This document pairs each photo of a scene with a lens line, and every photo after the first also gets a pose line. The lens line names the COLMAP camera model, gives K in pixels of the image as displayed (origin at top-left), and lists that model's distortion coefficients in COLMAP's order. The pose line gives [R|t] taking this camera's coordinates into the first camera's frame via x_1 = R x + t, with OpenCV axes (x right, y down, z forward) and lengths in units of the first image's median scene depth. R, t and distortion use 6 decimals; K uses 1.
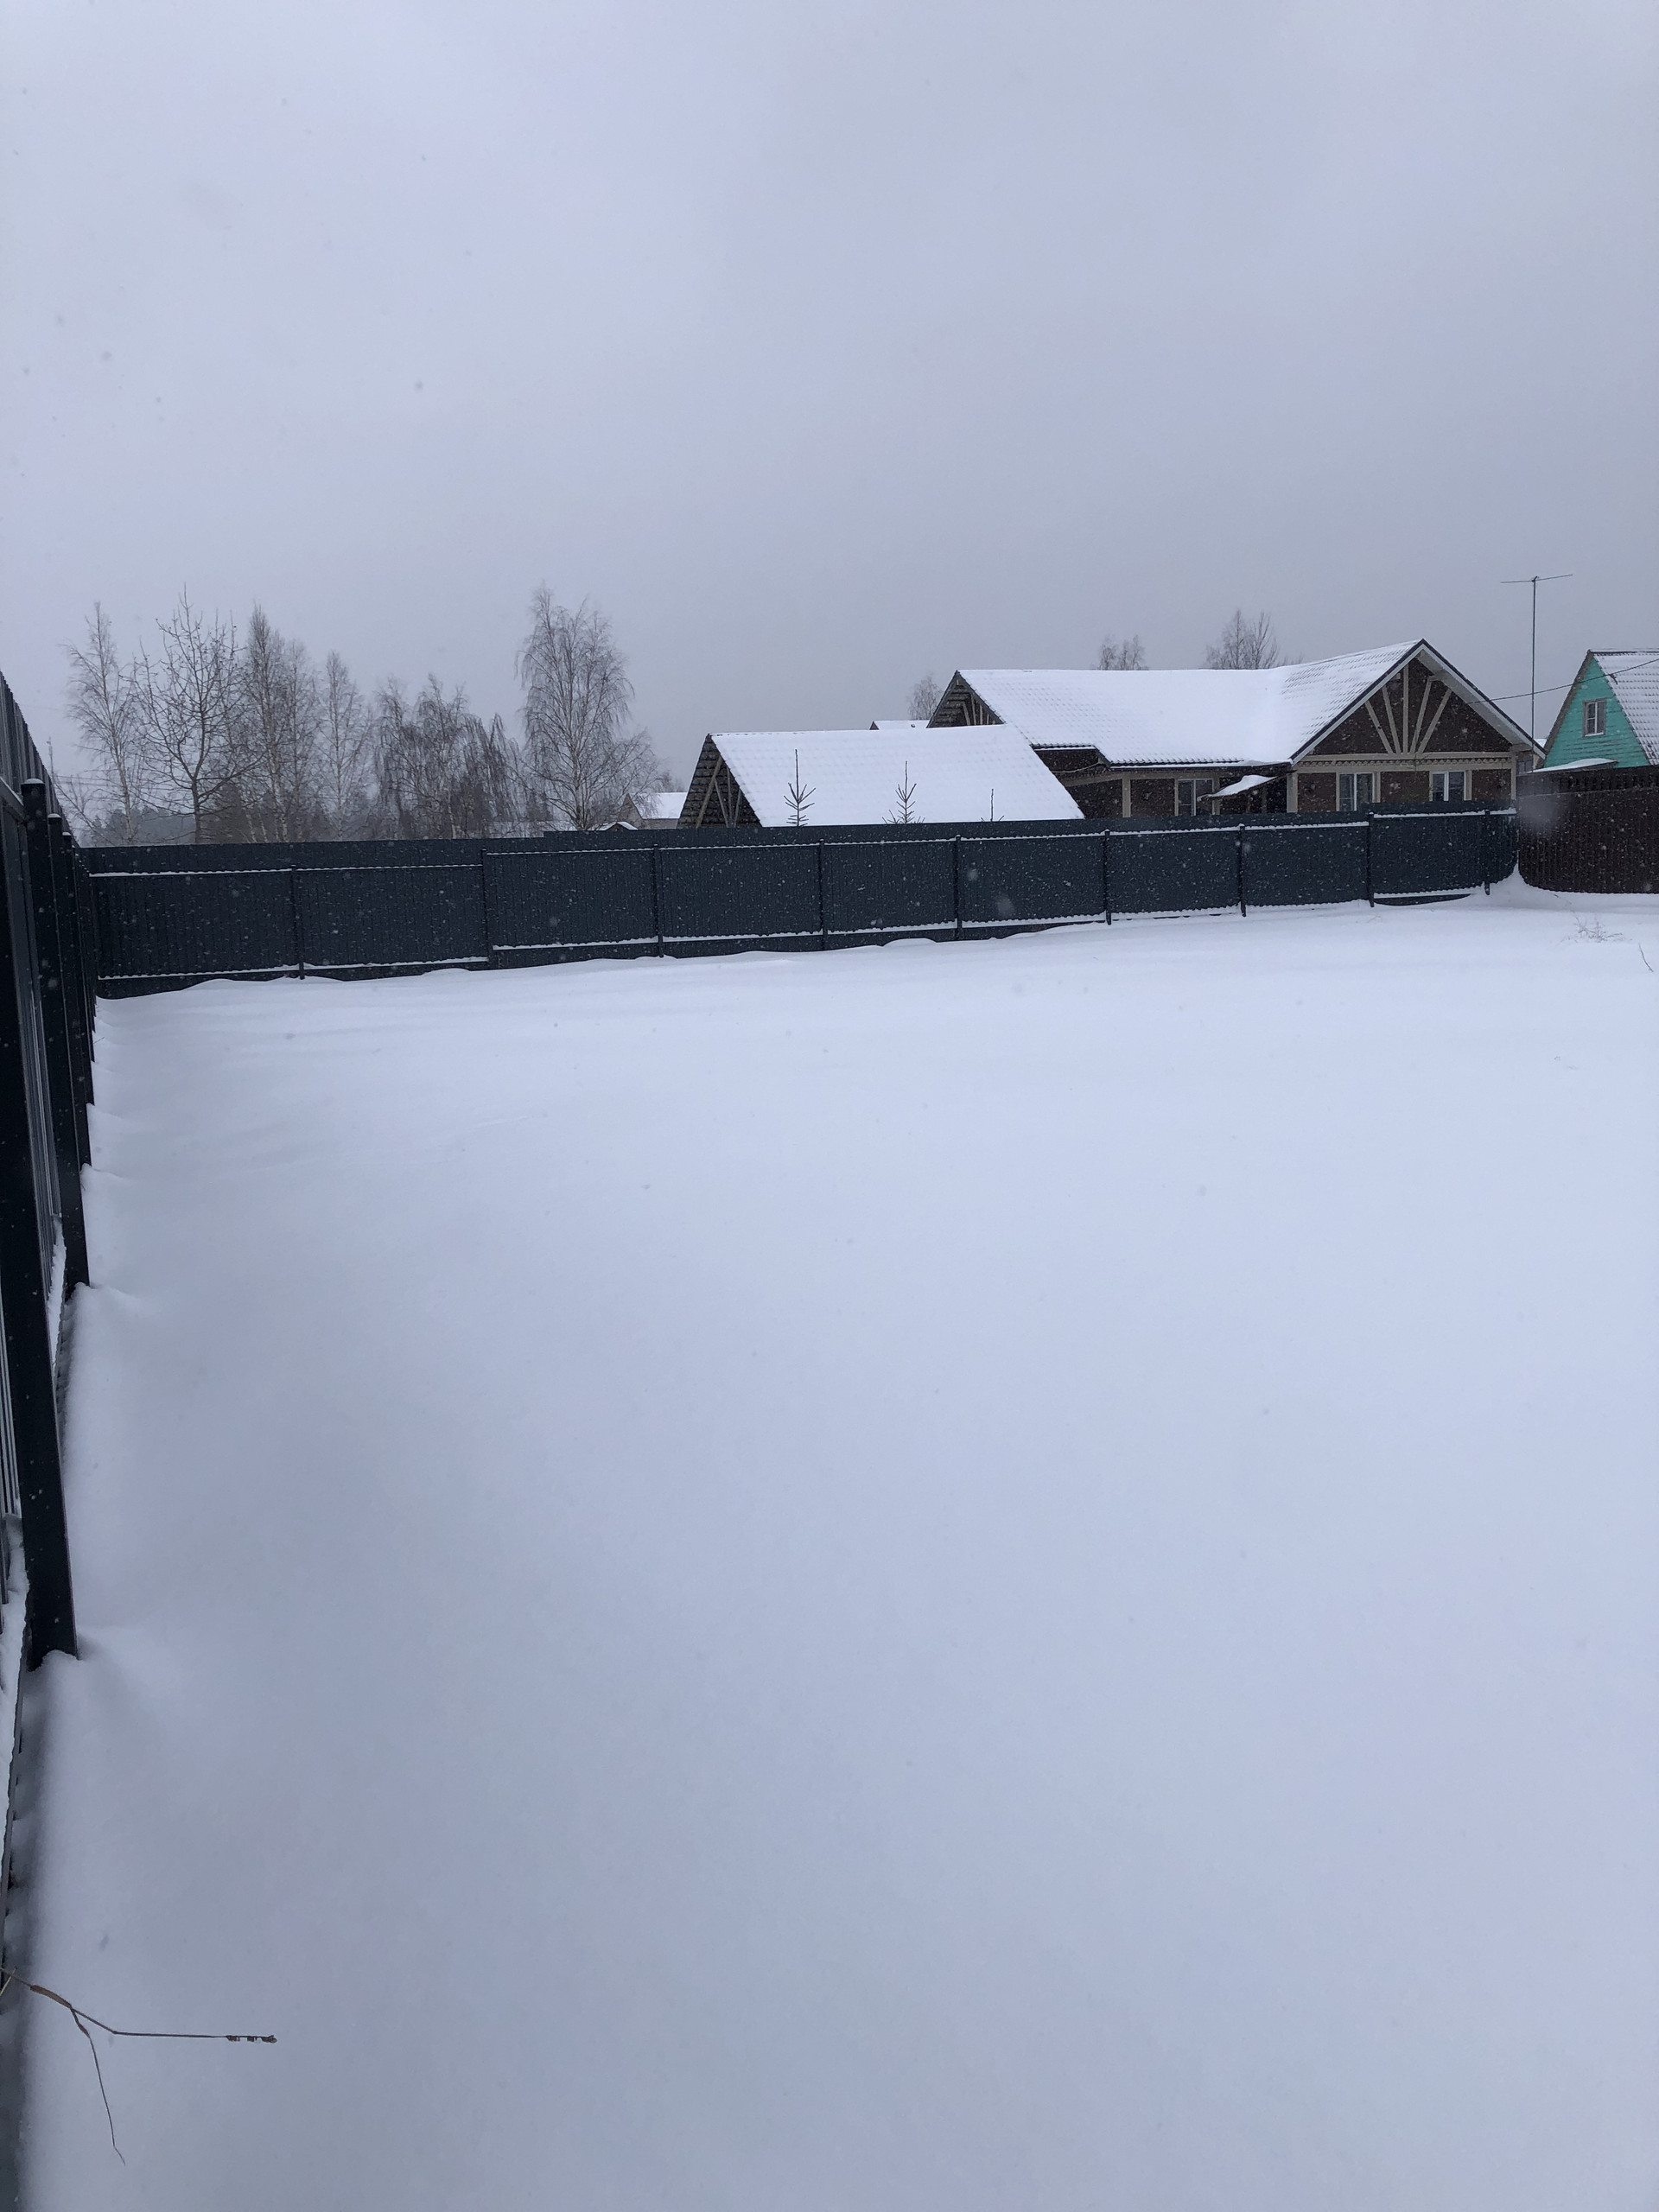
lens RADIAL K [[1826.0, 0, 829.5], [0, 1826.0, 1106.0], [0, 0, 1]] dist [0.084666, -0.143891]
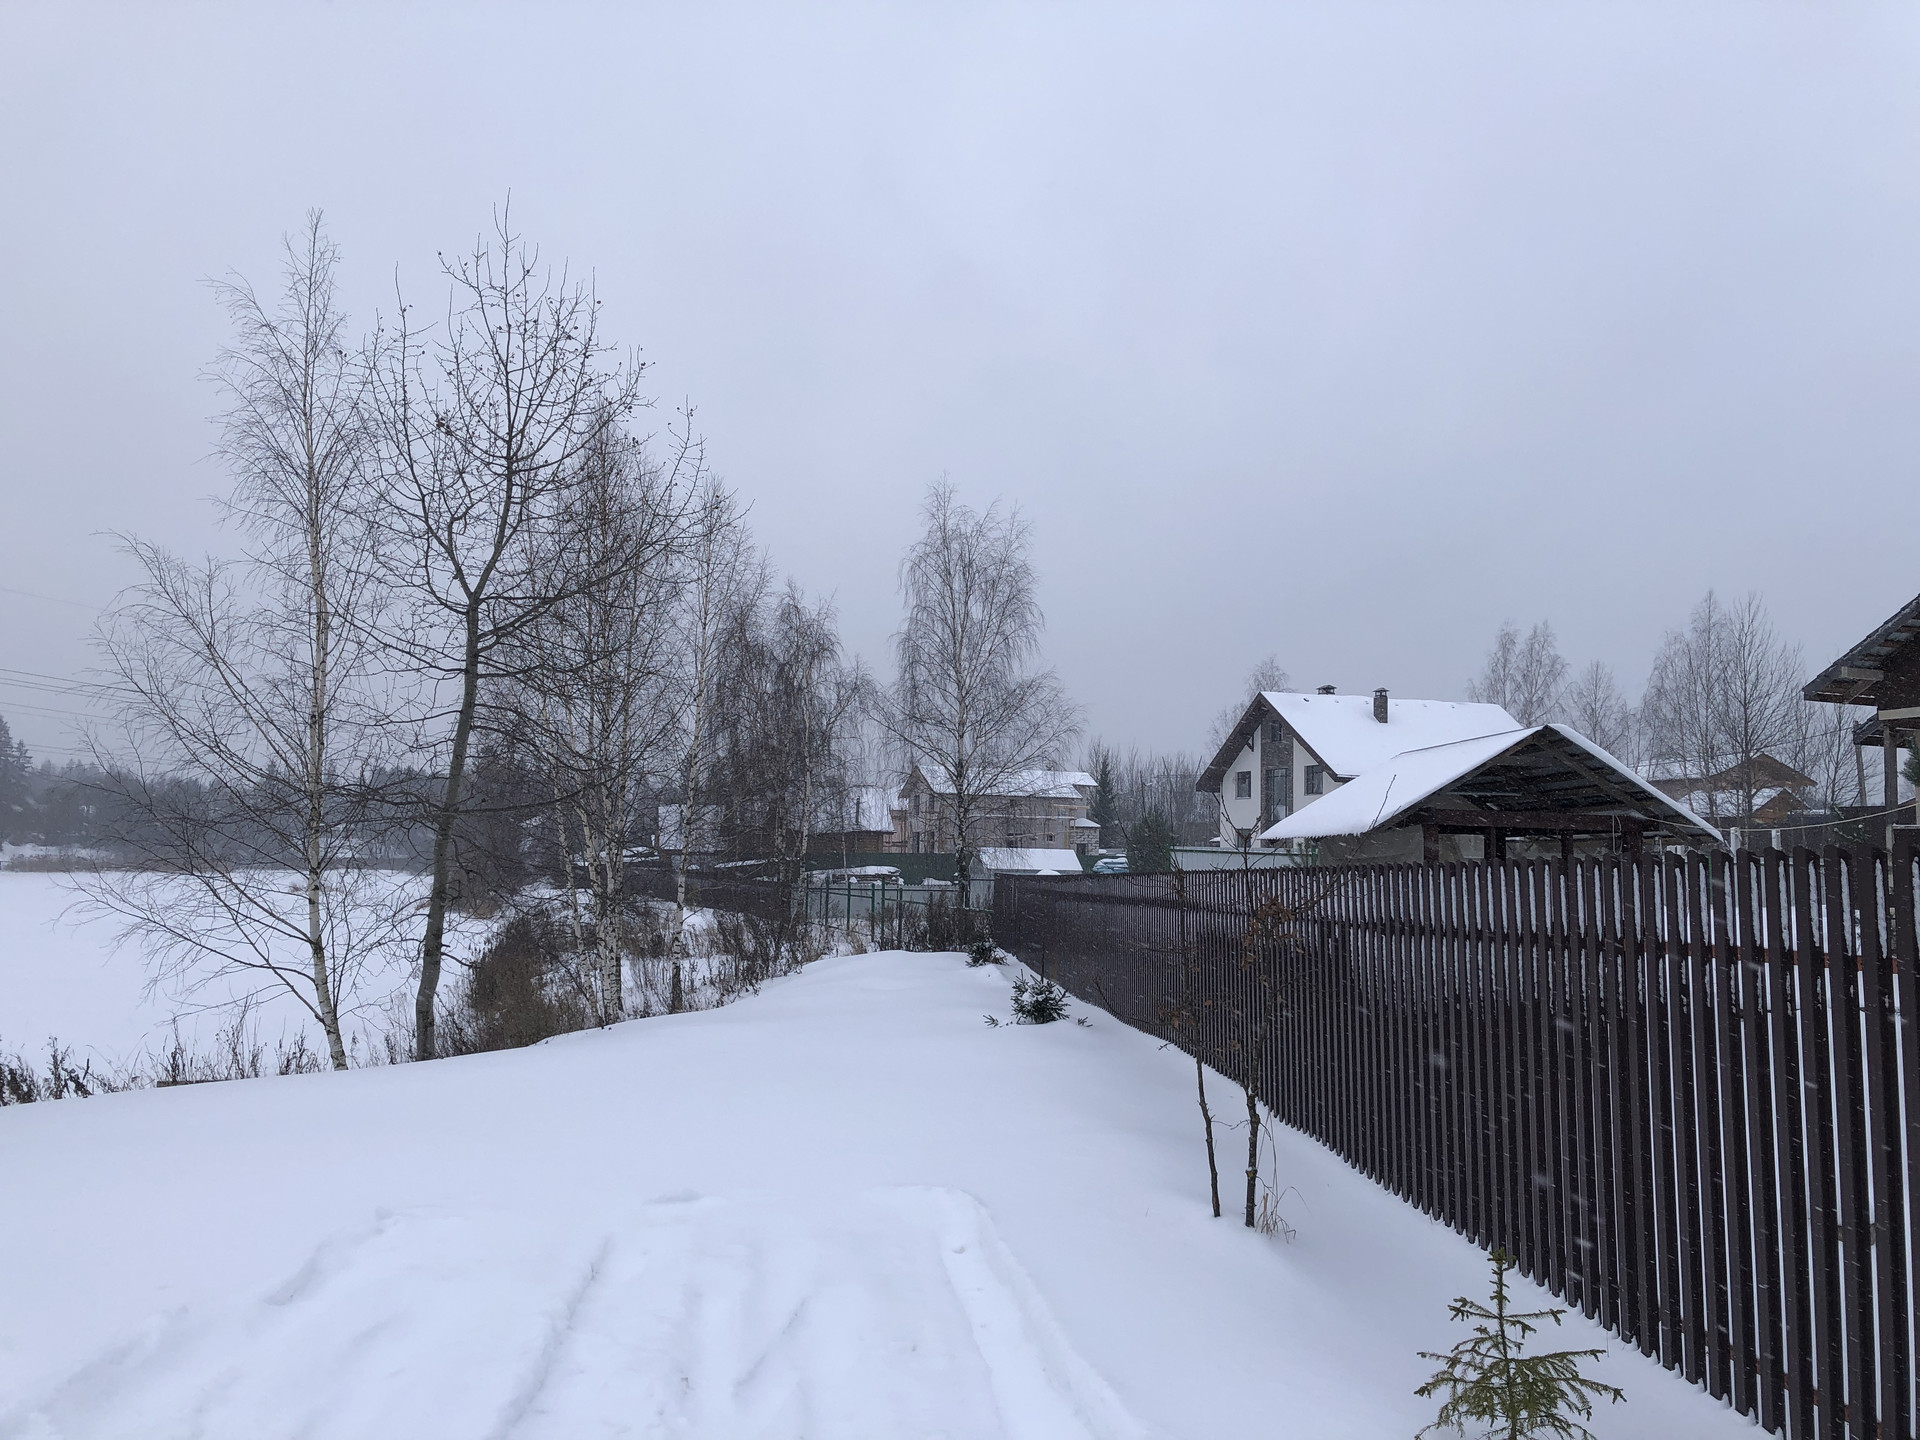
lens RADIAL K [[1584.9, 0, 960.0], [0, 1584.9, 720.0], [0, 0, 1]] dist [0.084666, -0.143891]
pose [[0.997787, 0.060434, -0.027711, -0.116142], [-0.064926, 0.975450, -0.210434, -0.039760], [0.014313, 0.211768, 0.977215, 0.340897]]
